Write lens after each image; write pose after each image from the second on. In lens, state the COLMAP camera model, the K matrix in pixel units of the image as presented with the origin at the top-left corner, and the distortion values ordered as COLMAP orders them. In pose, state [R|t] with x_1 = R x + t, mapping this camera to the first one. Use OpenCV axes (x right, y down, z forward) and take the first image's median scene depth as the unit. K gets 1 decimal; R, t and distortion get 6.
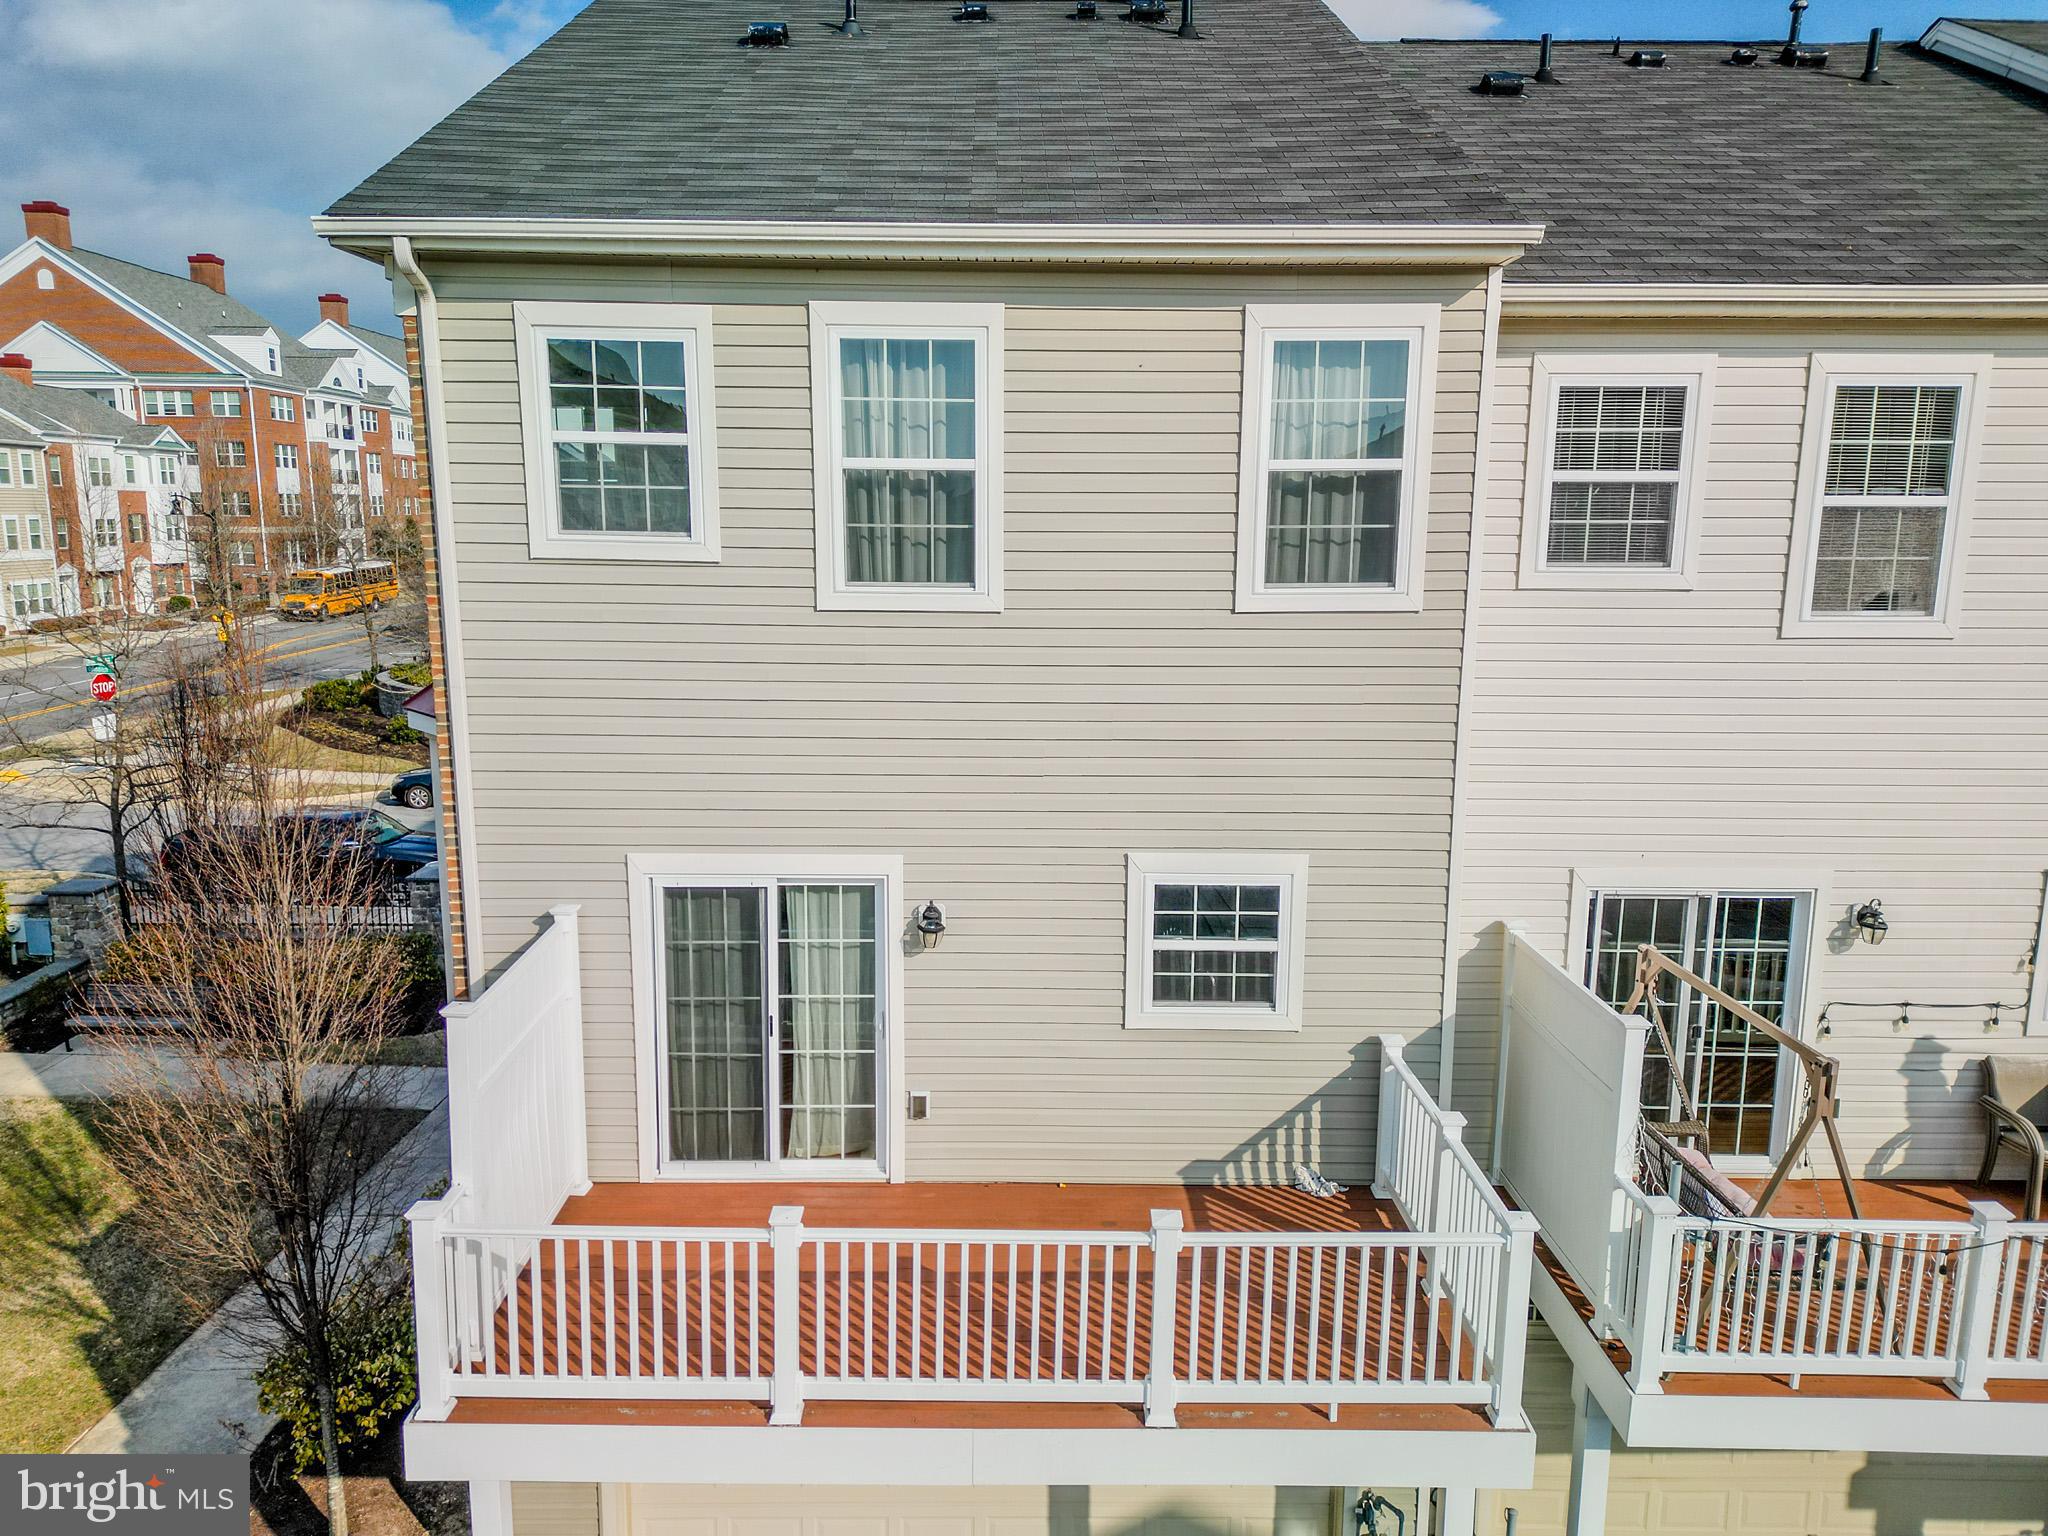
lens RADIAL K [[1428.6, 0, 1021.4], [0, 1428.6, 773.8], [0, 0, 1]] dist [0.104725, -0.128407]
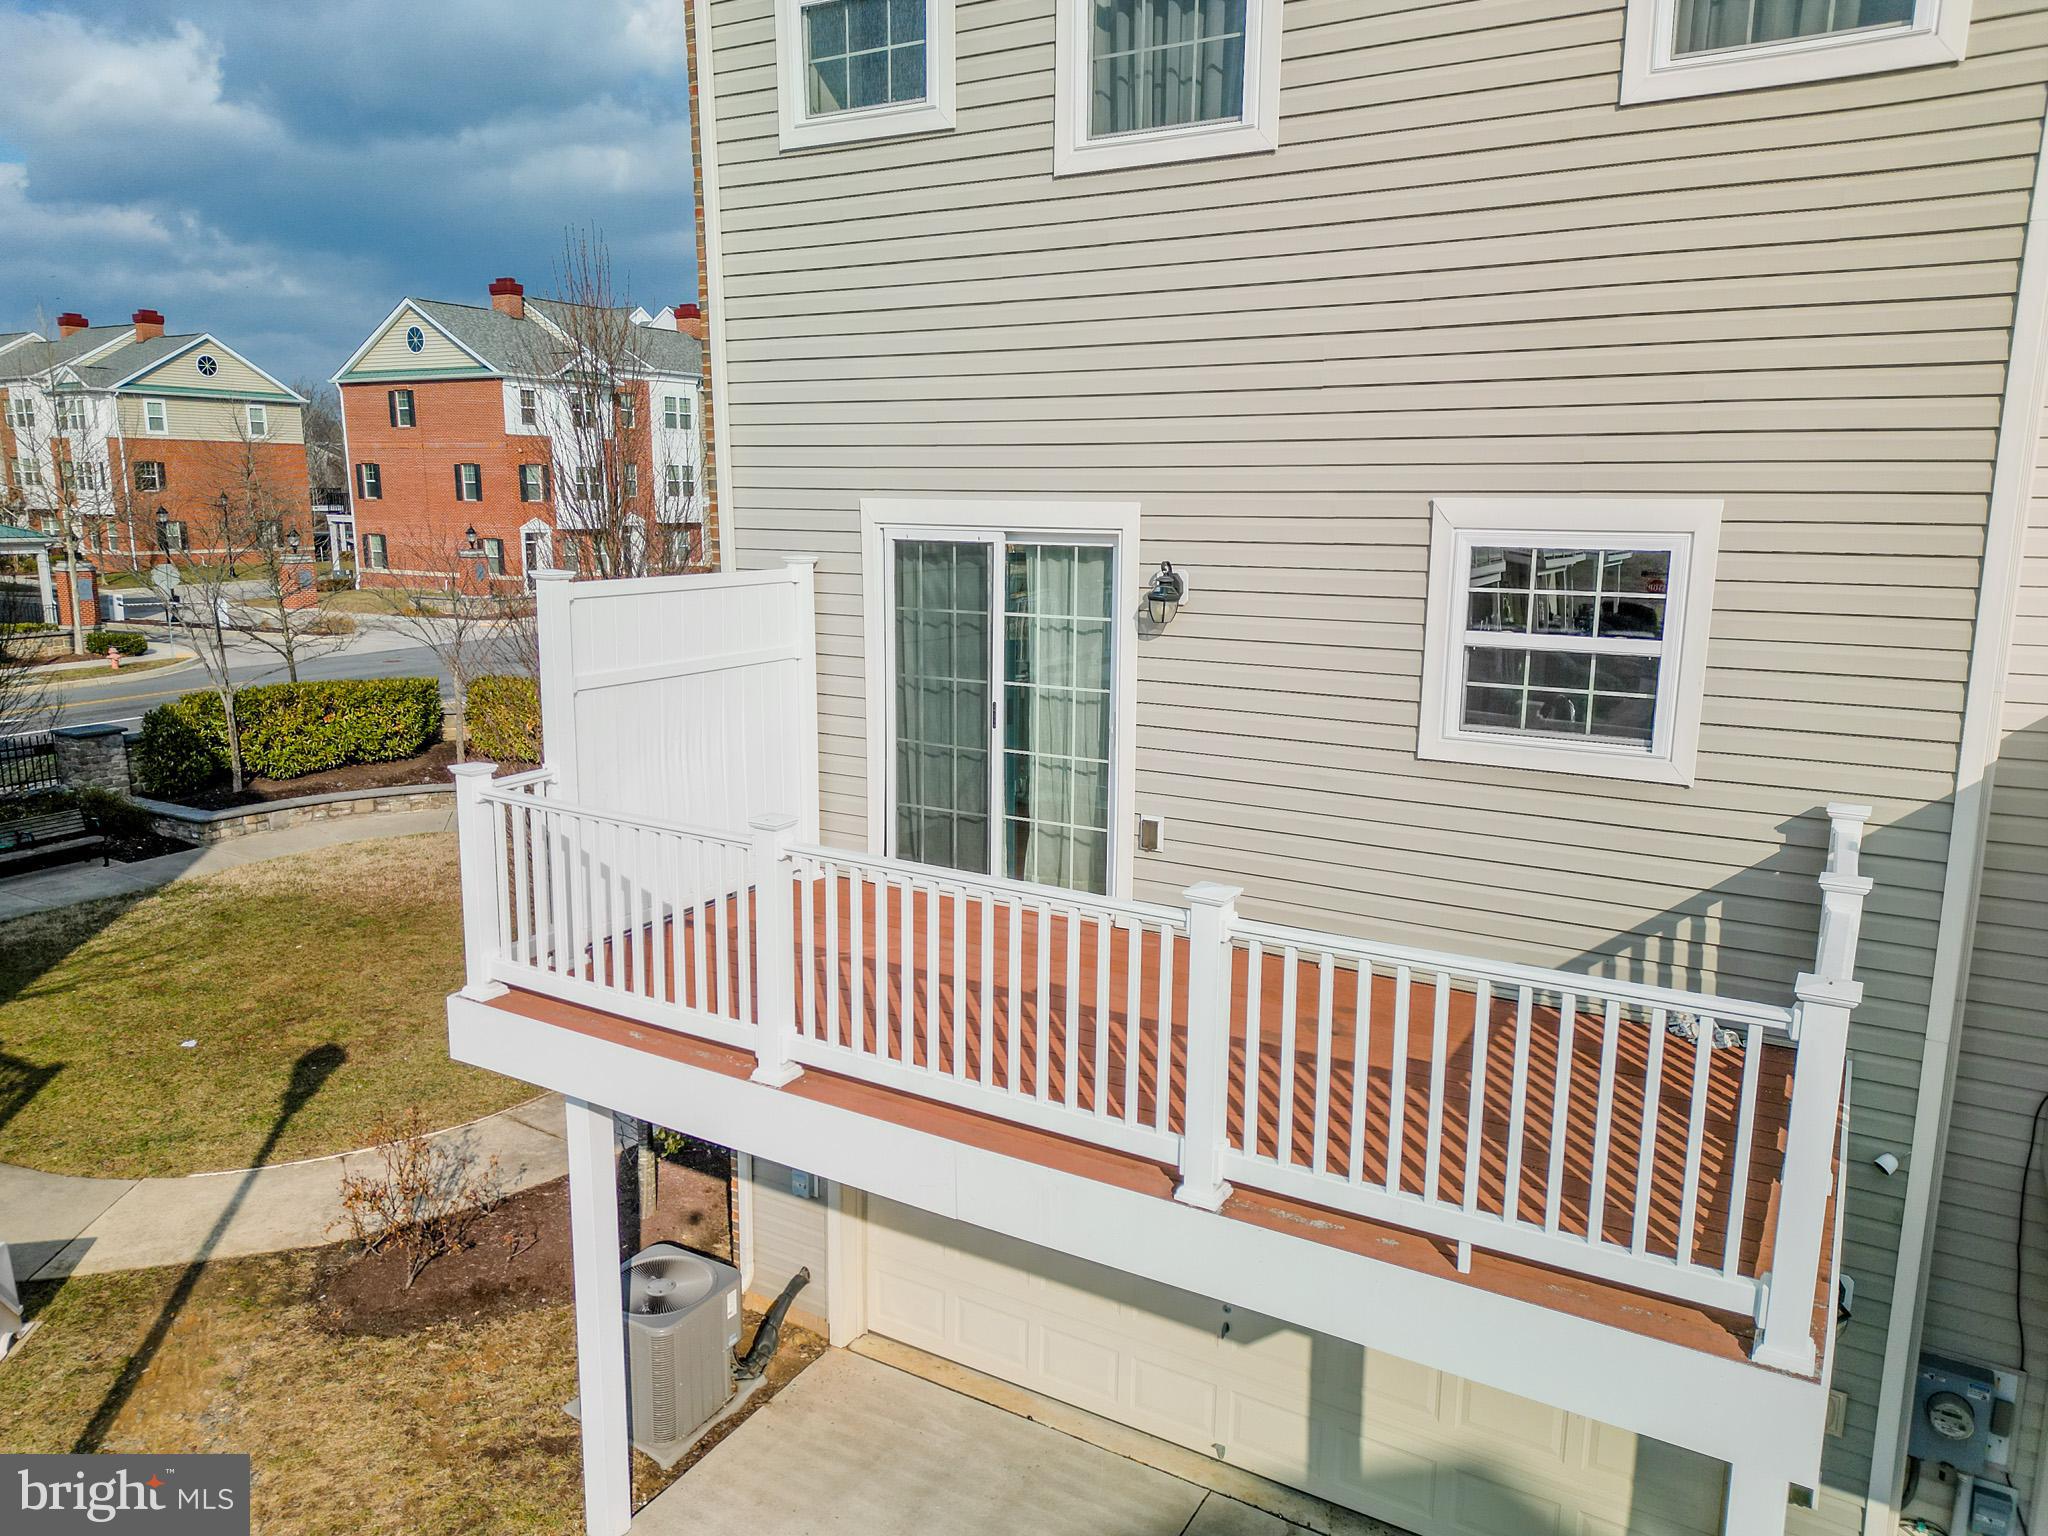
lens RADIAL K [[1428.6, 0, 1021.4], [0, 1428.6, 773.8], [0, 0, 1]] dist [0.104725, -0.128407]
pose [[0.859941, 0.098088, -0.500879, 0.260459], [-0.091150, 0.995097, 0.038380, 0.175369], [0.502188, 0.012651, 0.864666, 0.284836]]
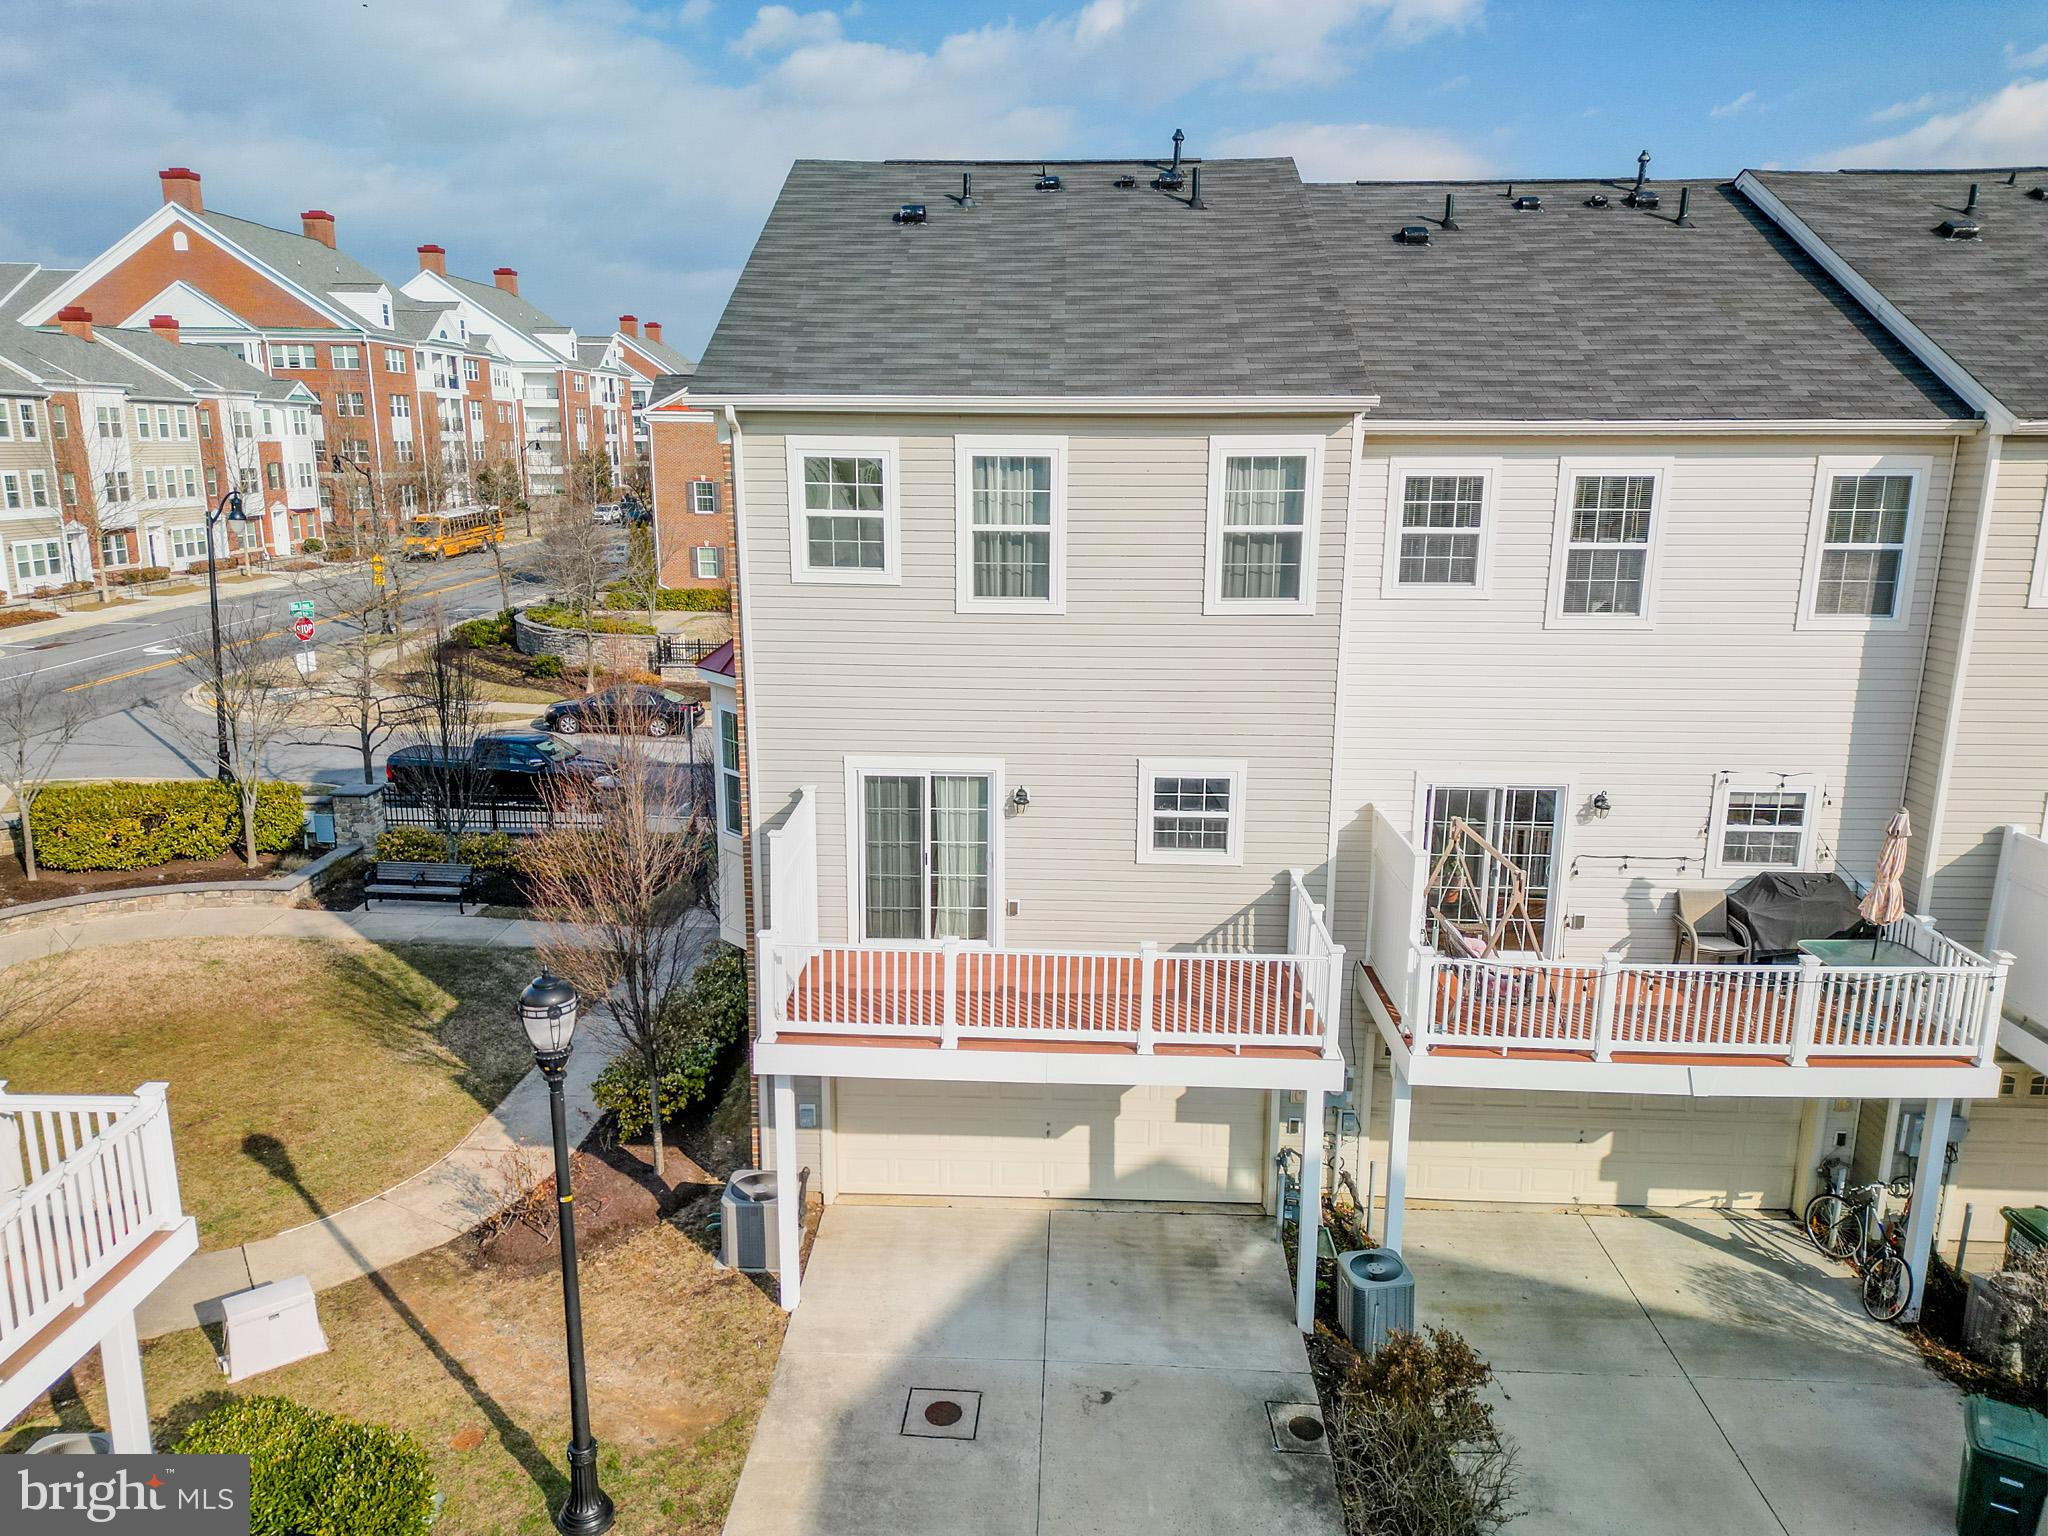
lens RADIAL K [[1428.6, 0, 1021.4], [0, 1428.6, 773.8], [0, 0, 1]] dist [0.104725, -0.128407]
pose [[0.999047, 0.009092, -0.042686, 0.008259], [-0.007112, 0.998902, 0.046310, -0.002871], [0.043060, -0.045963, 0.998015, -0.661604]]
